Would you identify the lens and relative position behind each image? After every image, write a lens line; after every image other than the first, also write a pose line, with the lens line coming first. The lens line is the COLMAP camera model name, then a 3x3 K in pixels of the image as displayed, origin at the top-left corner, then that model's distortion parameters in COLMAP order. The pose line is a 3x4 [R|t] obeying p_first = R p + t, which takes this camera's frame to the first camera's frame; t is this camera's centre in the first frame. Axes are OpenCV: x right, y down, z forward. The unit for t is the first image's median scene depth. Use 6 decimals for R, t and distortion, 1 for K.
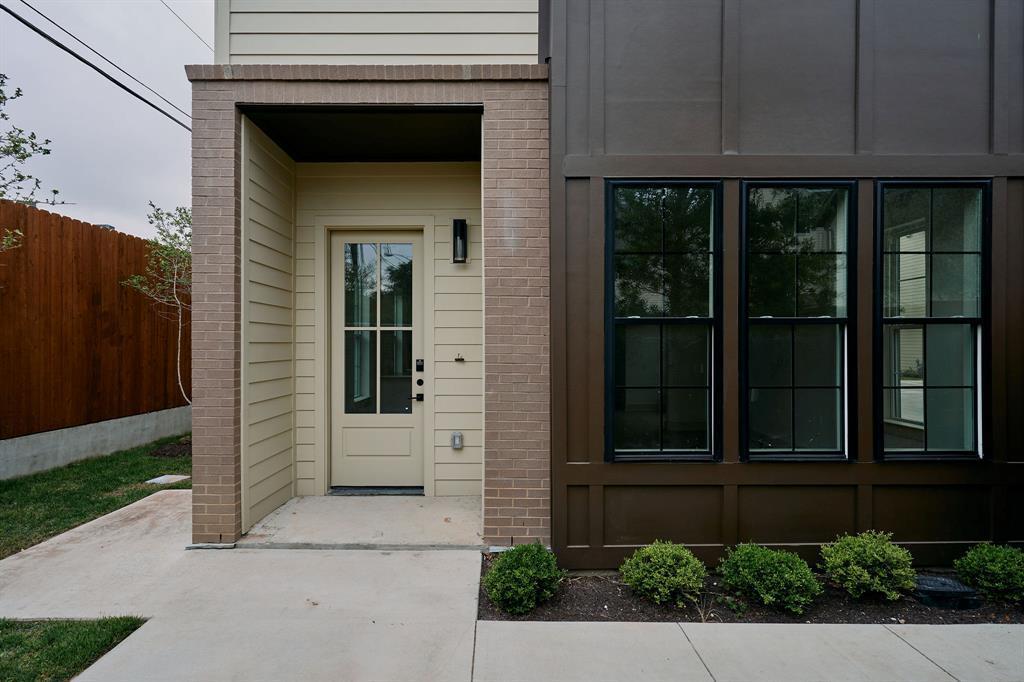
lens RADIAL K [[514.5, 0, 510.3], [0, 514.5, 345.5], [0, 0, 1]] dist [0.000117, -0.000278]
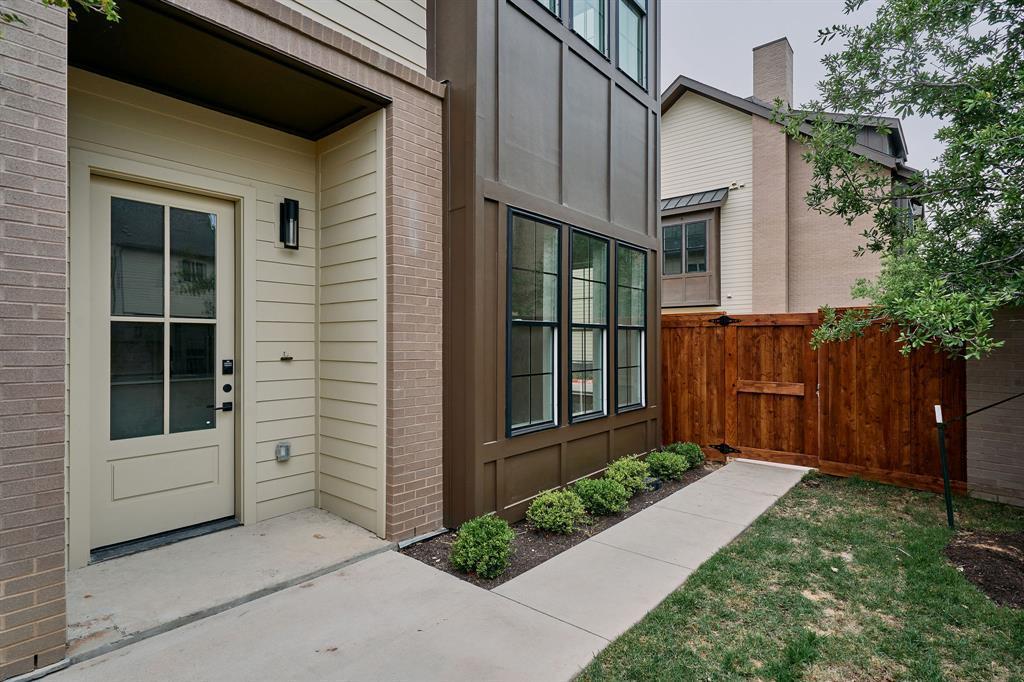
lens RADIAL K [[507.7, 0, 512.0], [0, 507.7, 341.0], [0, 0, 1]] dist [0.000338, 0.000048]
pose [[0.655164, 0.000461, 0.755486, -0.620751], [0.000095, 1.000000, -0.000693, -0.002467], [-0.755486, 0.000526, 0.655164, 0.177402]]
